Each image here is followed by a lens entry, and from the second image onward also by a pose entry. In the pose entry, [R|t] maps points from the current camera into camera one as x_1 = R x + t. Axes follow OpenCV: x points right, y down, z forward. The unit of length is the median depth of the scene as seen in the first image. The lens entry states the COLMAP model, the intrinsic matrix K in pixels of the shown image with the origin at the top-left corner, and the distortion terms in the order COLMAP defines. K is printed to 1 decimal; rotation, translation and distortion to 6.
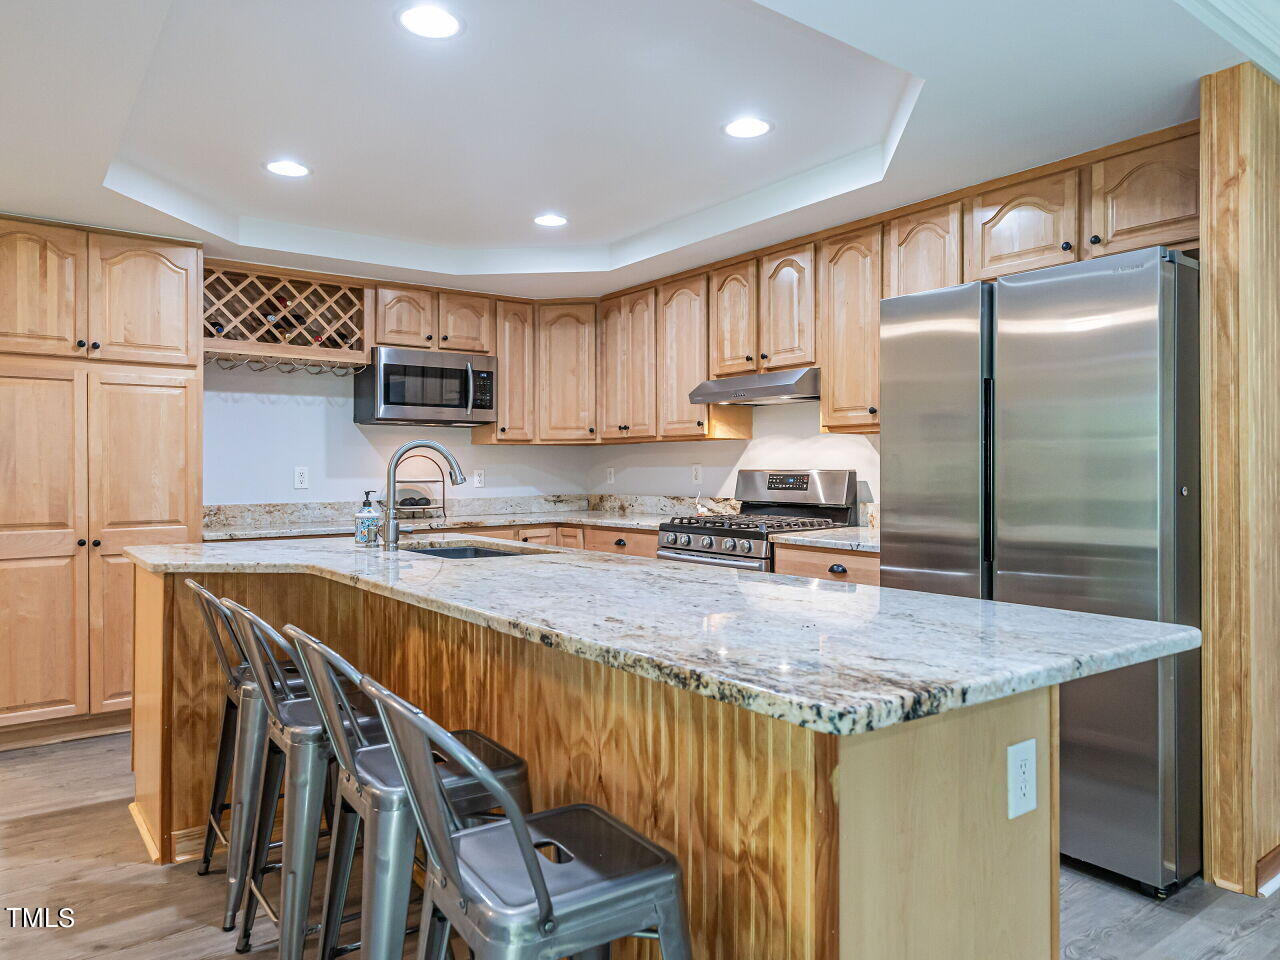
lens RADIAL K [[874.4, 0, 640.0], [0, 874.4, 480.0], [0, 0, 1]] dist [0.032684, 0.000796]
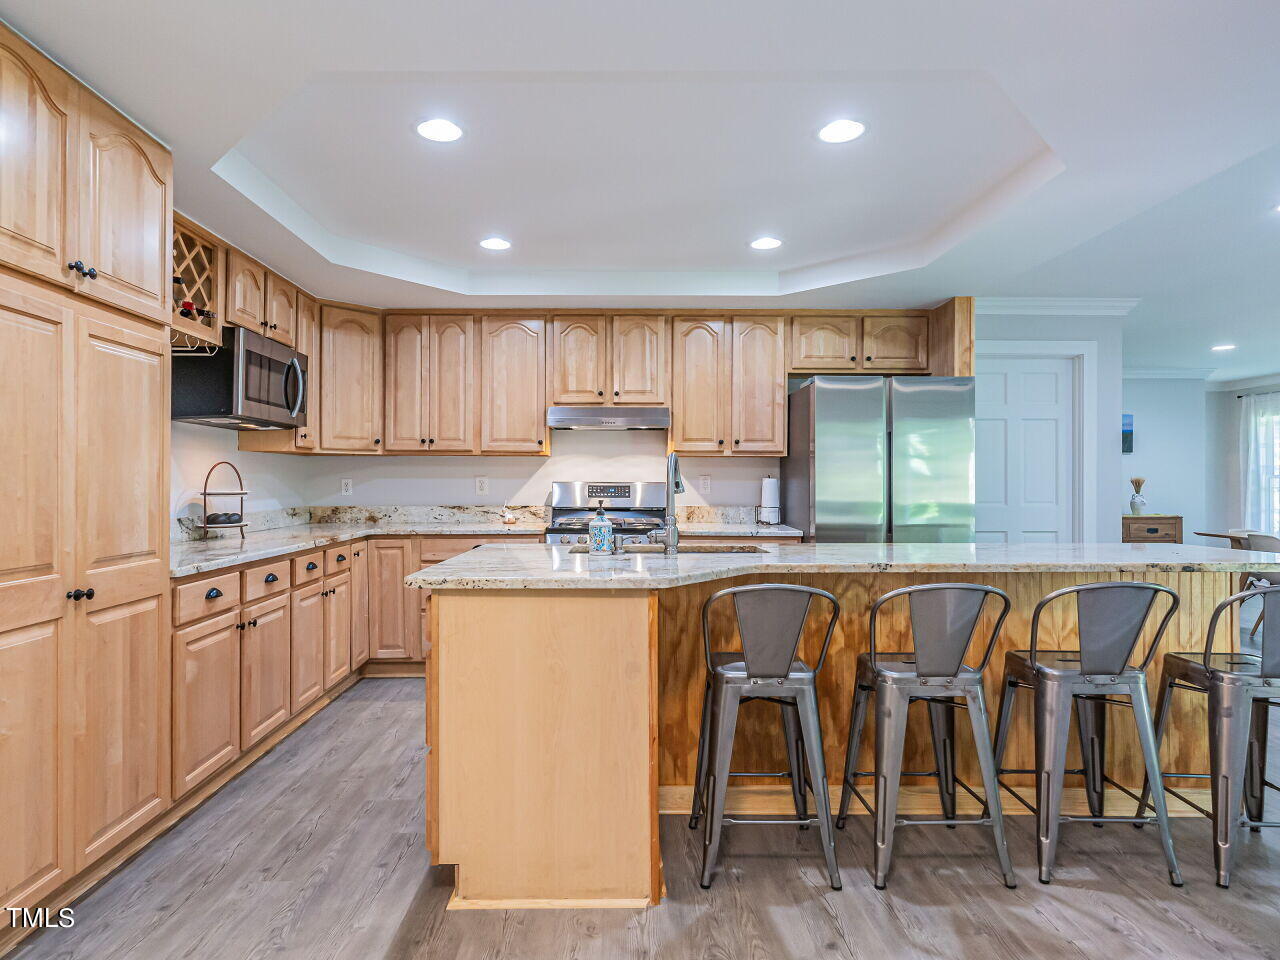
lens RADIAL K [[728.3, 0, 637.3], [0, 728.3, 492.9], [0, 0, 1]] dist [0.014589, -0.000350]
pose [[0.587353, -0.006150, 0.809308, -0.672331], [0.006494, 0.999975, 0.002886, 0.001818], [-0.809305, 0.003561, 0.587378, 0.328577]]
